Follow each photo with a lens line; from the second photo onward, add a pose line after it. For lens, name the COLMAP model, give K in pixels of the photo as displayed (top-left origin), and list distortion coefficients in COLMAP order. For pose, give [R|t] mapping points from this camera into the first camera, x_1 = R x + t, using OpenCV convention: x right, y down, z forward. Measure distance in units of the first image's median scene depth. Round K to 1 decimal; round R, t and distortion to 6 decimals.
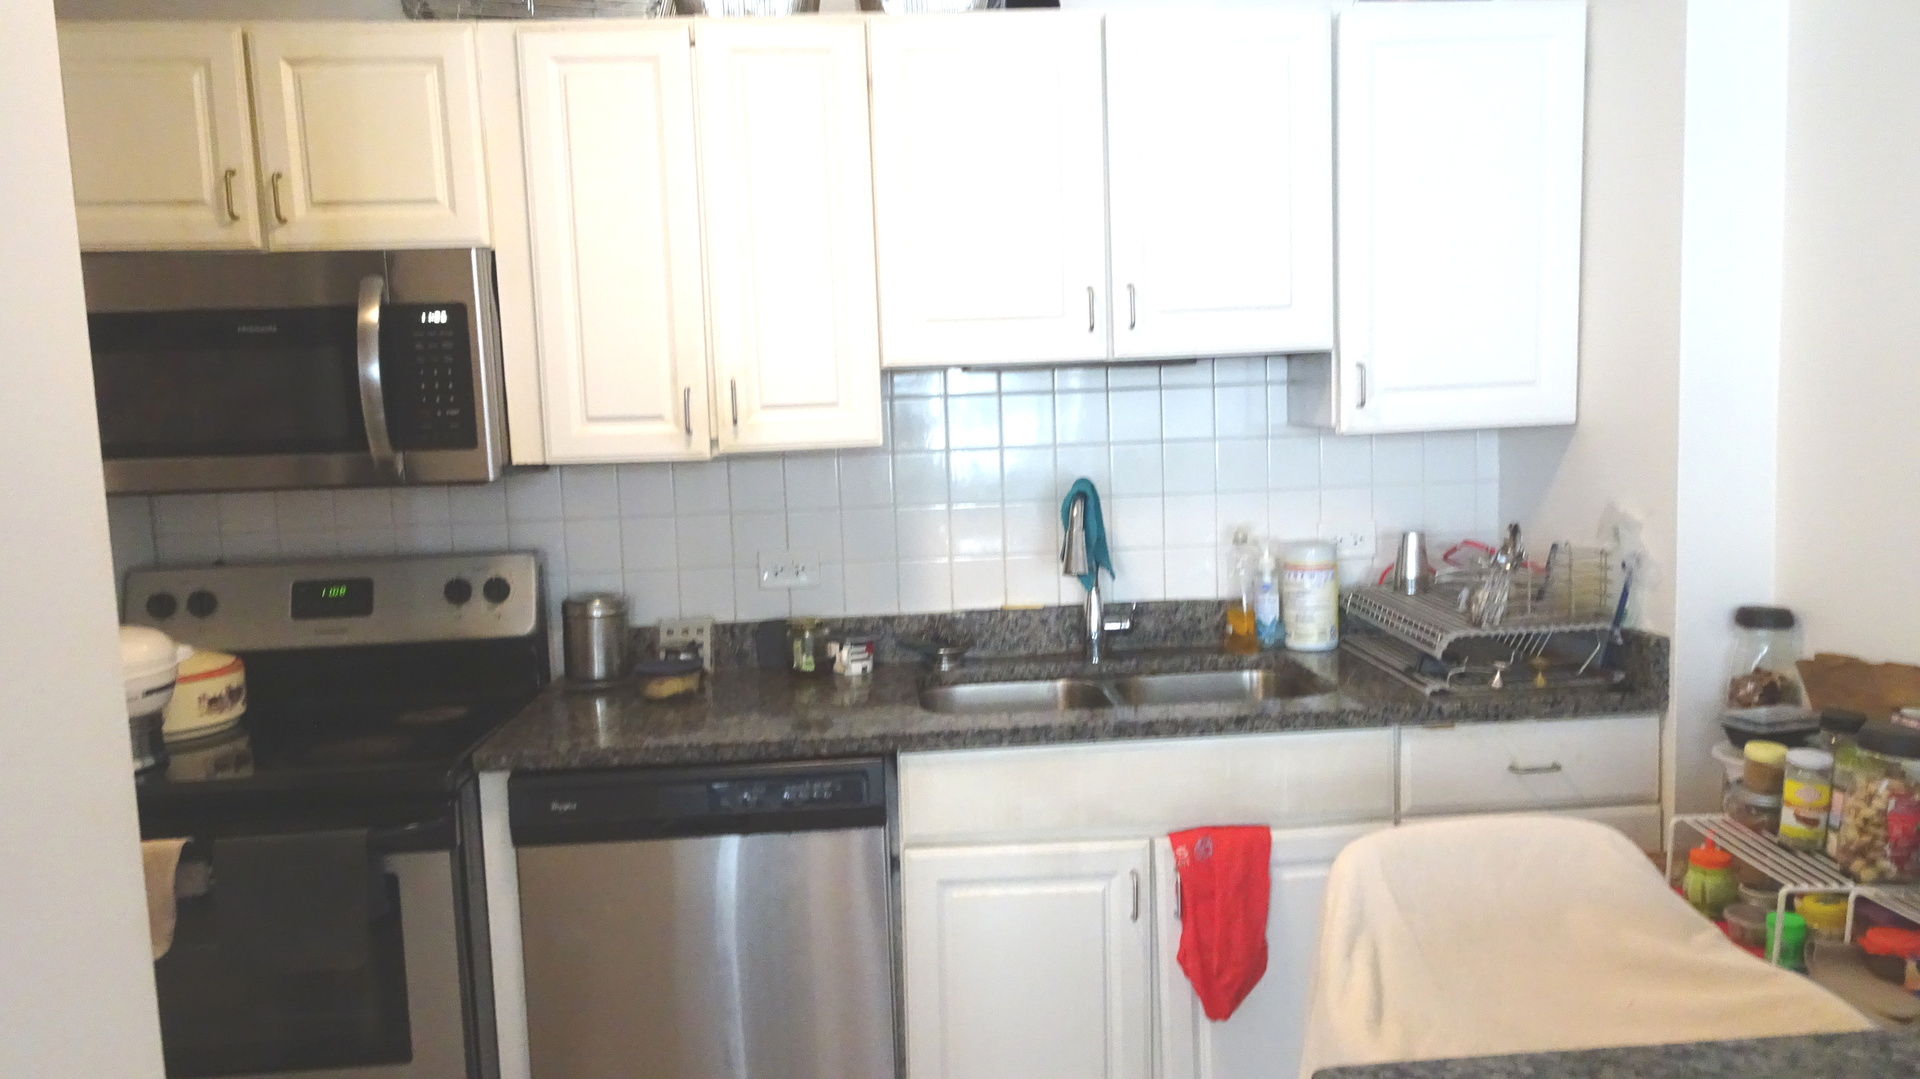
lens RADIAL K [[1370.9, 0, 955.5], [0, 1370.9, 543.9], [0, 0, 1]] dist [0.005403, -0.001945]
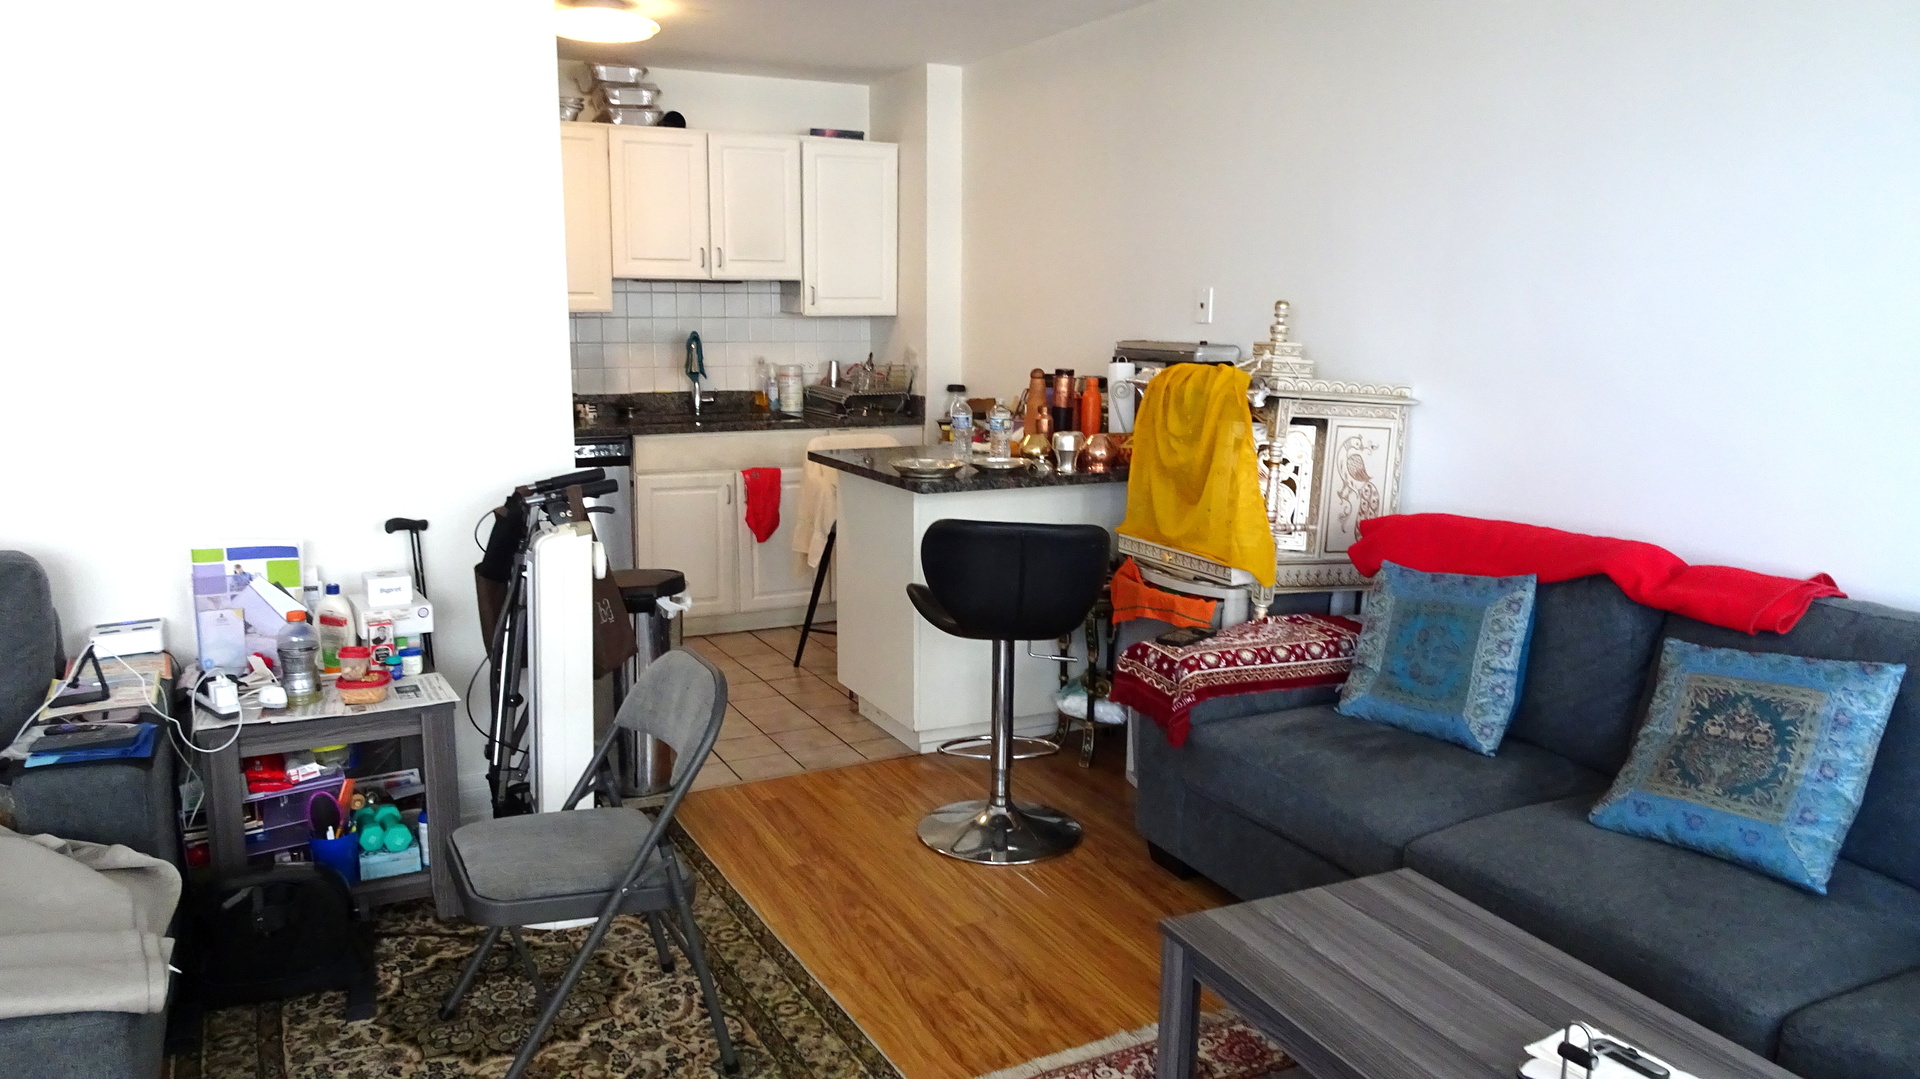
lens RADIAL K [[1370.9, 0, 958.9], [0, 1370.9, 544.7], [0, 0, 1]] dist [0.005403, -0.001945]
pose [[0.921623, -0.024735, 0.387297, -0.382972], [-0.000784, 0.997846, 0.065594, 0.151191], [-0.388085, -0.060757, 0.919619, -1.248225]]
